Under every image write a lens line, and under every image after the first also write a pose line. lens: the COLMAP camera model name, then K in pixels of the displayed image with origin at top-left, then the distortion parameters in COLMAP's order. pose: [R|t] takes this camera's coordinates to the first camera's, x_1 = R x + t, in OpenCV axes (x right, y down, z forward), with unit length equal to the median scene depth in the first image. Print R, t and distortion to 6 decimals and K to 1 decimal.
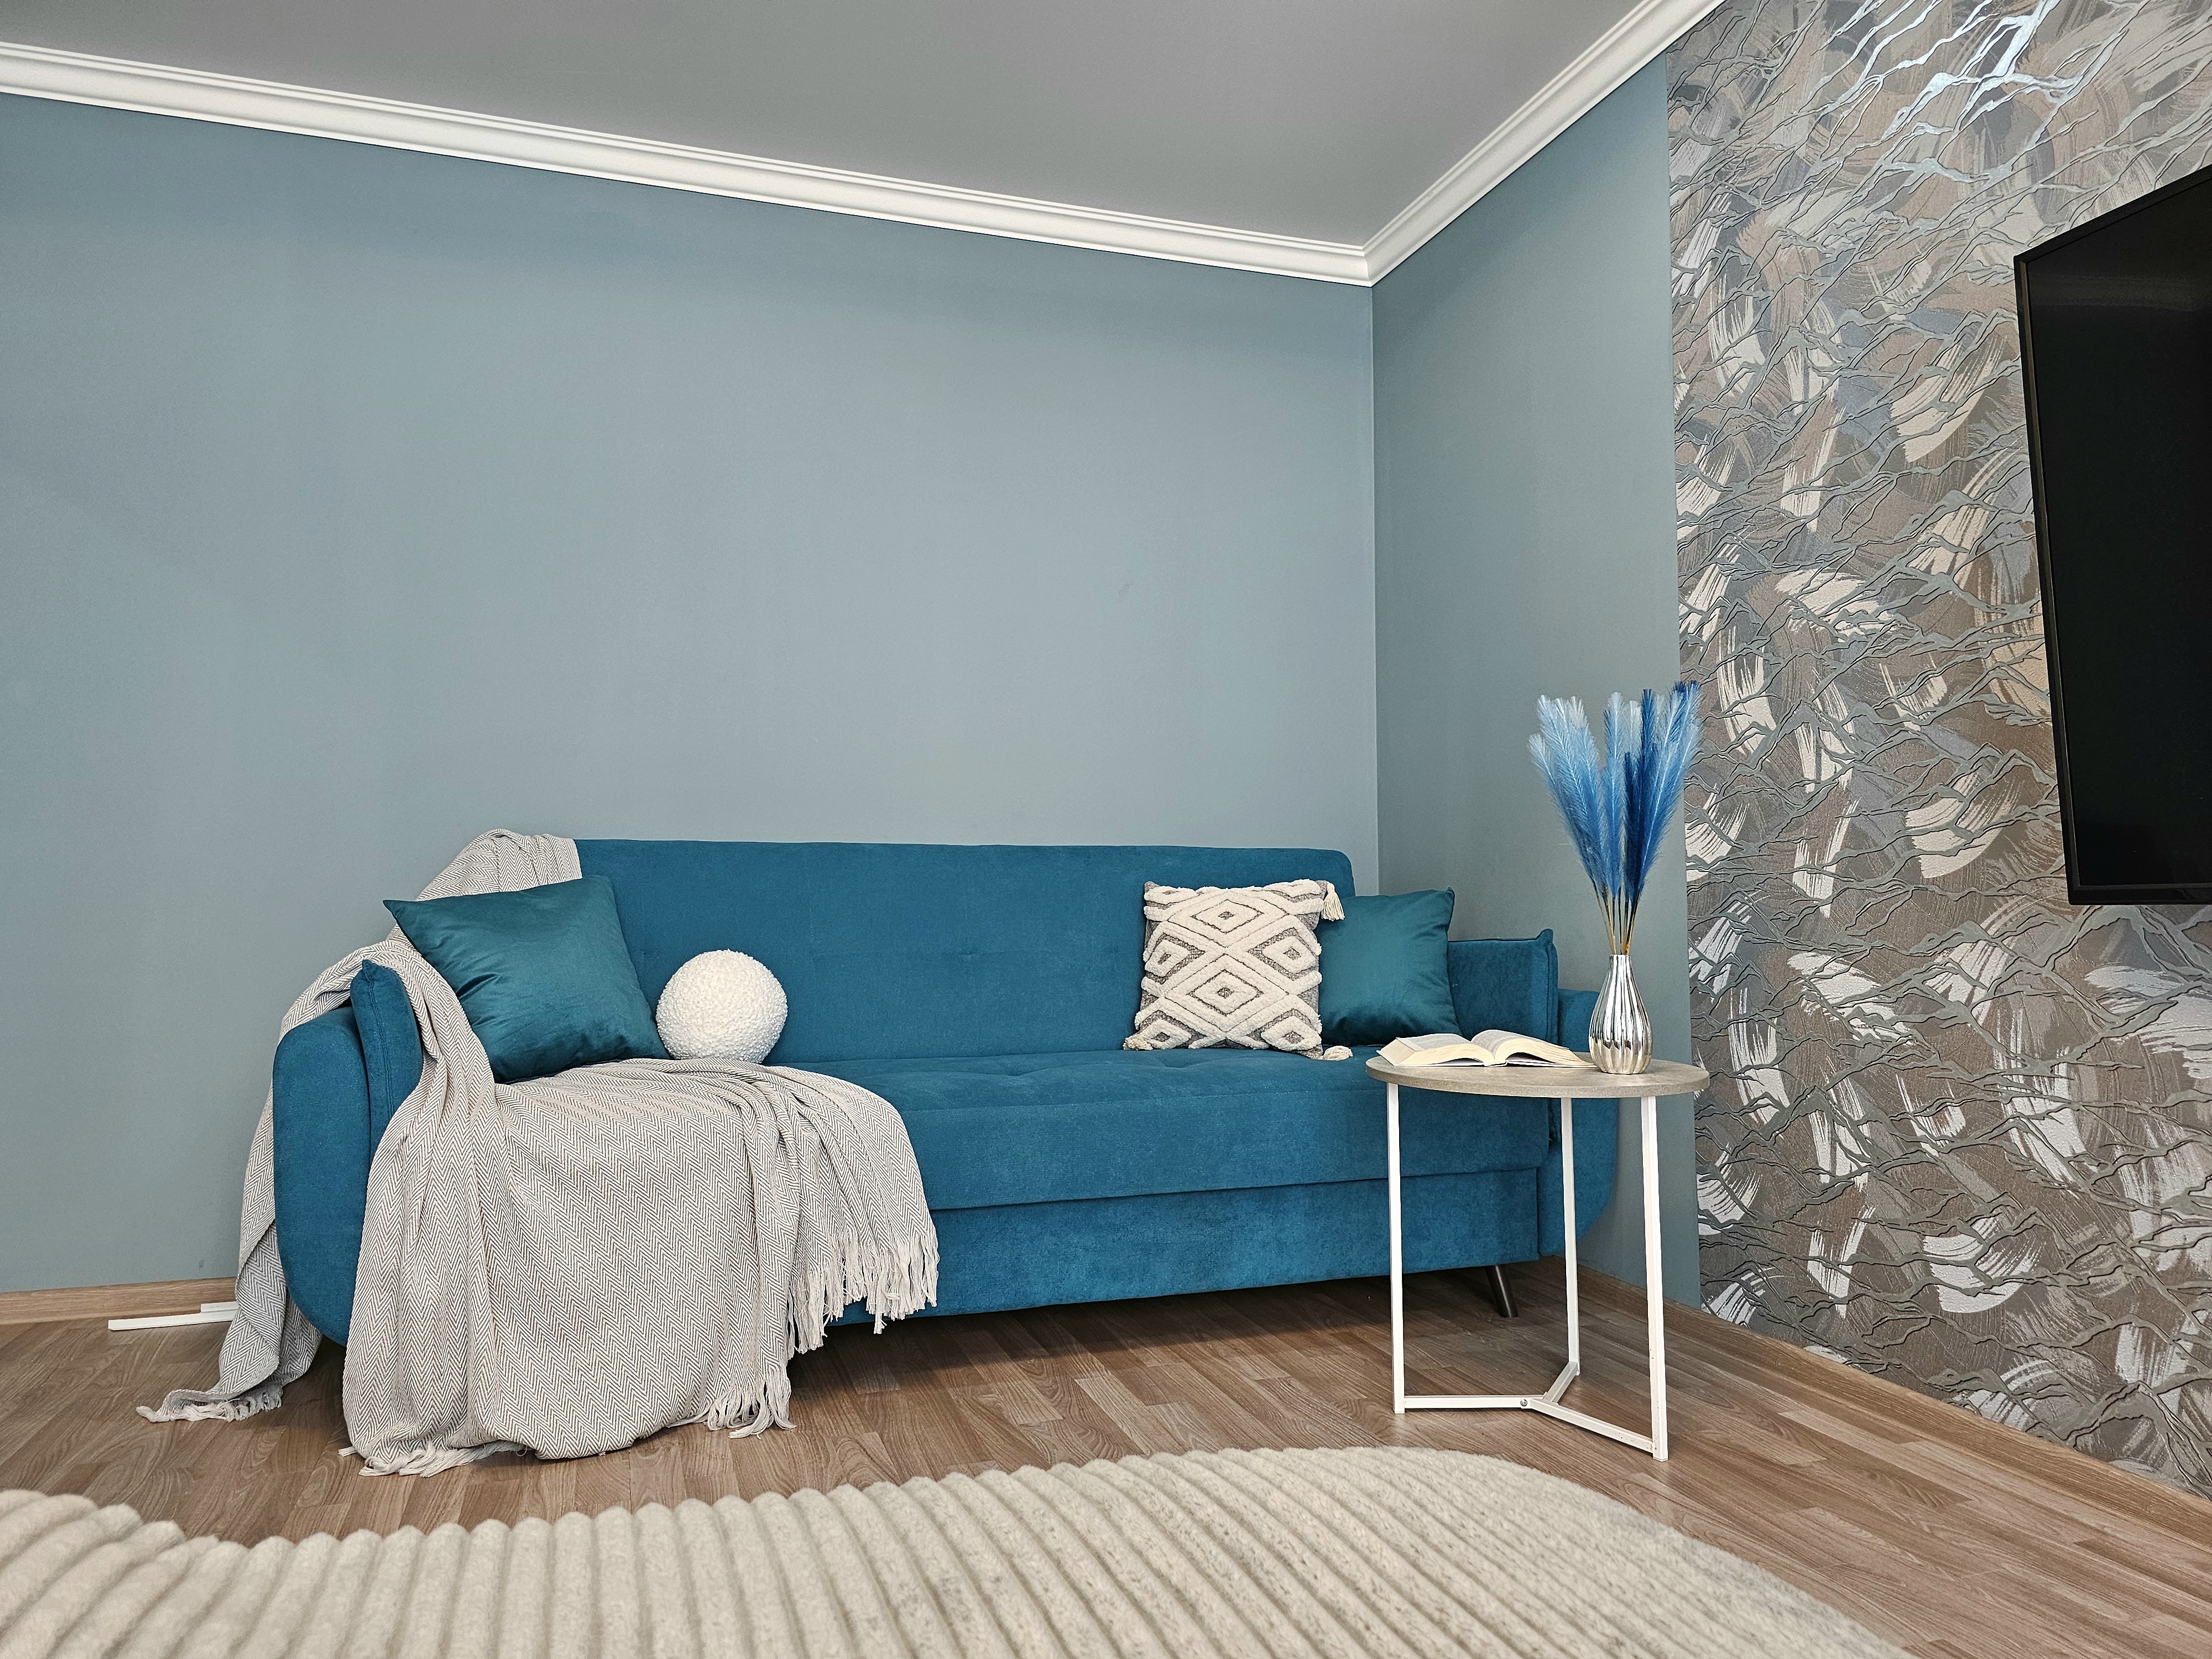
lens RADIAL K [[1472.2, 0, 1106.0], [0, 1472.2, 829.5], [0, 0, 1]] dist [0.070075, -0.065366]
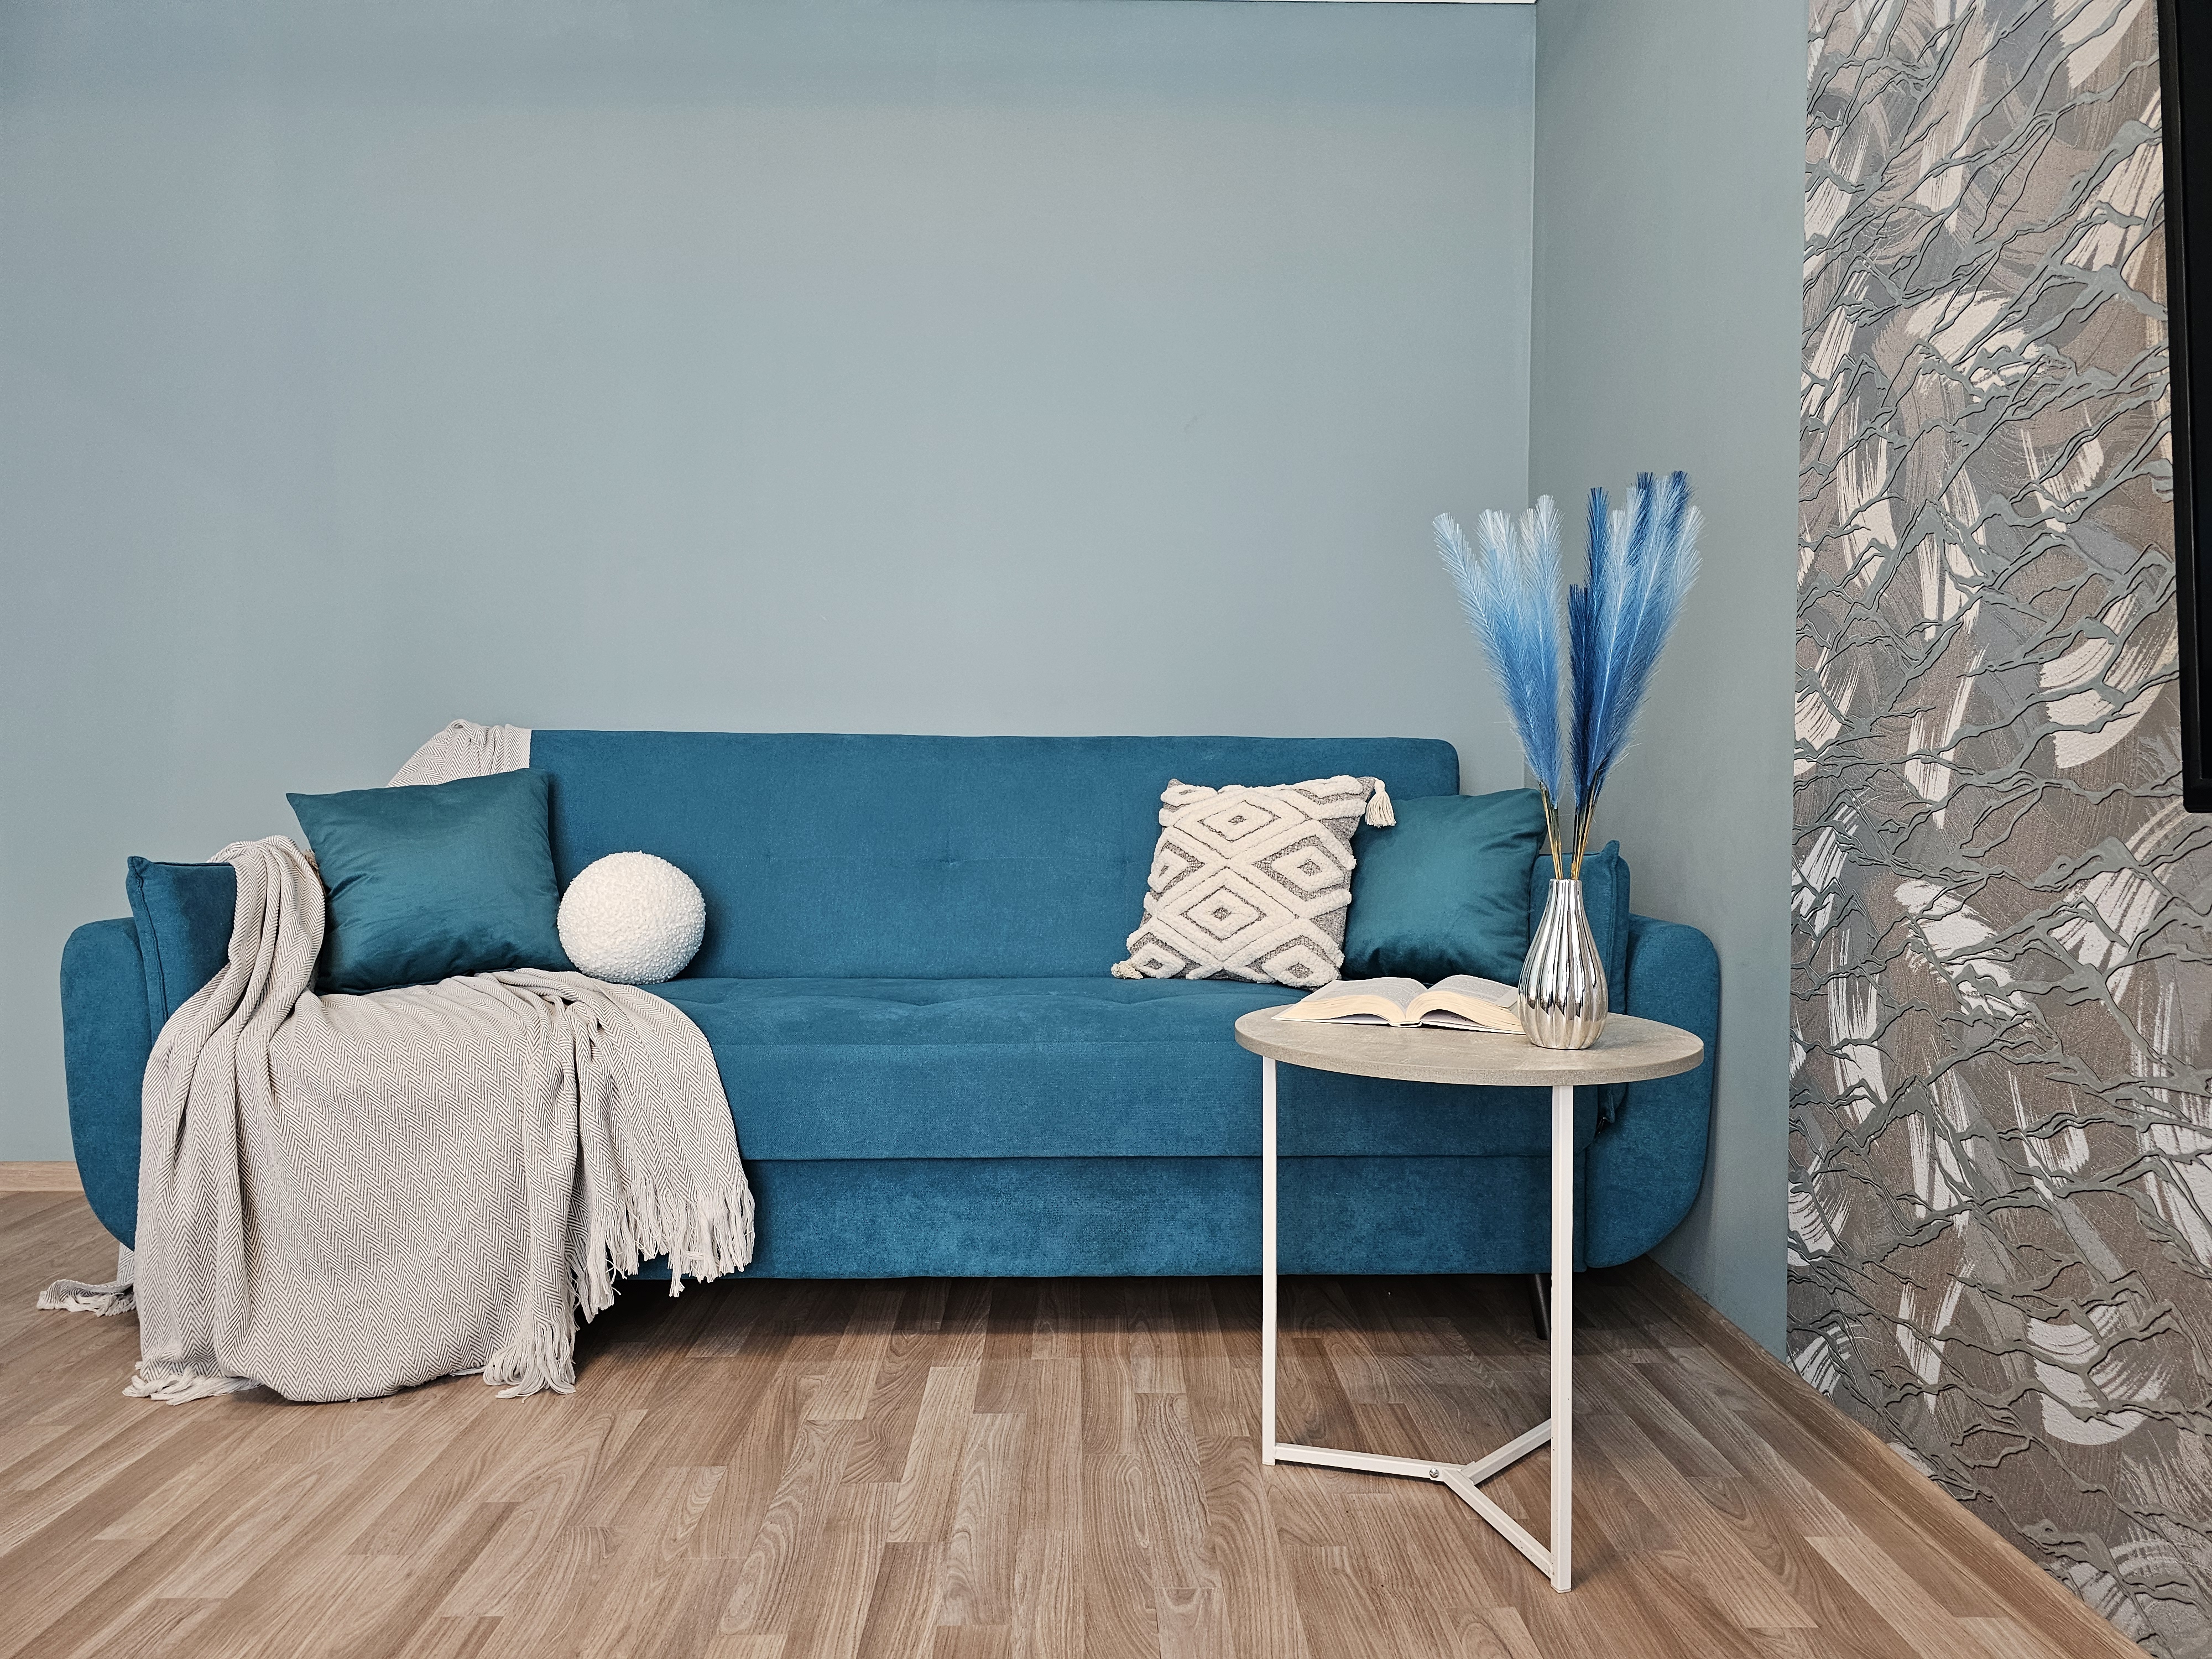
lens RADIAL K [[1471.0, 0, 1107.8], [0, 1471.0, 860.8], [0, 0, 1]] dist [0.067525, -0.058390]
pose [[0.957196, 0.017492, -0.288913, 0.313795], [0.008182, 0.996138, 0.087419, 0.011599], [0.289326, -0.086041, 0.953356, 0.251034]]
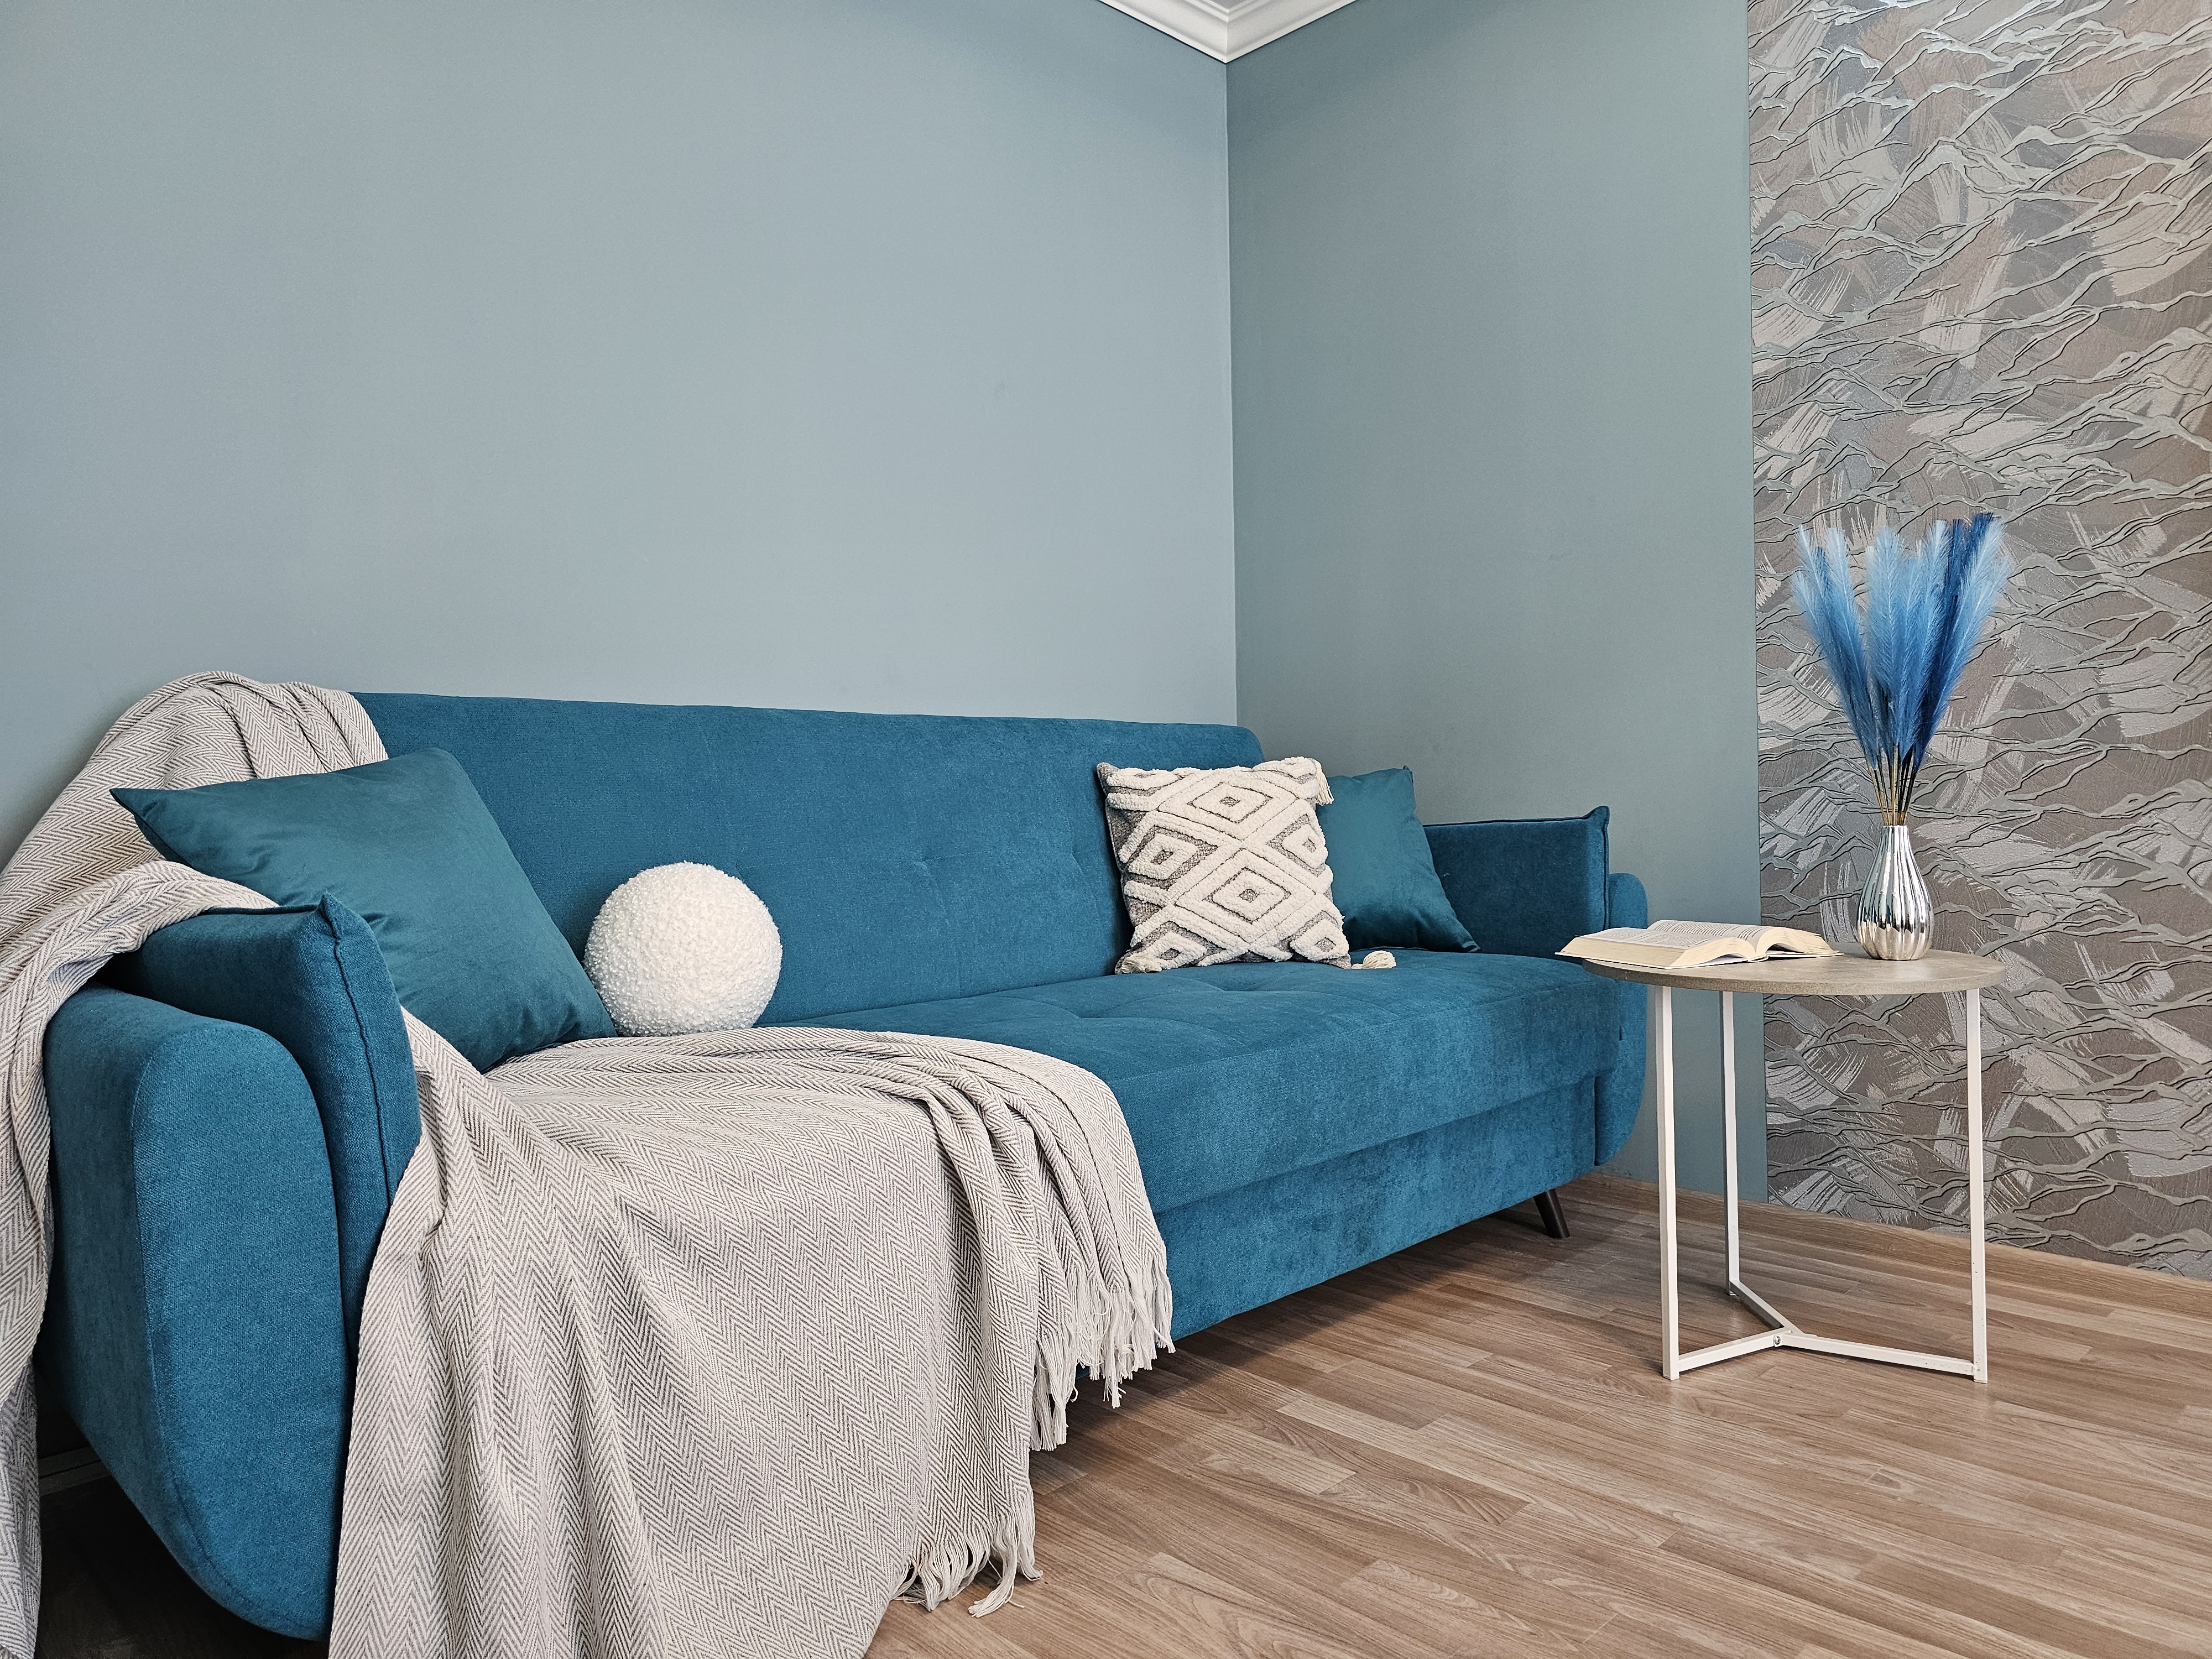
lens RADIAL K [[1472.2, 0, 1106.0], [0, 1472.2, 829.5], [0, 0, 1]] dist [0.070075, -0.065366]
pose [[0.899880, -0.026067, 0.435358, -0.420413], [-0.001333, 0.998043, 0.062514, 0.029263], [-0.436135, -0.056835, 0.898084, 0.376800]]
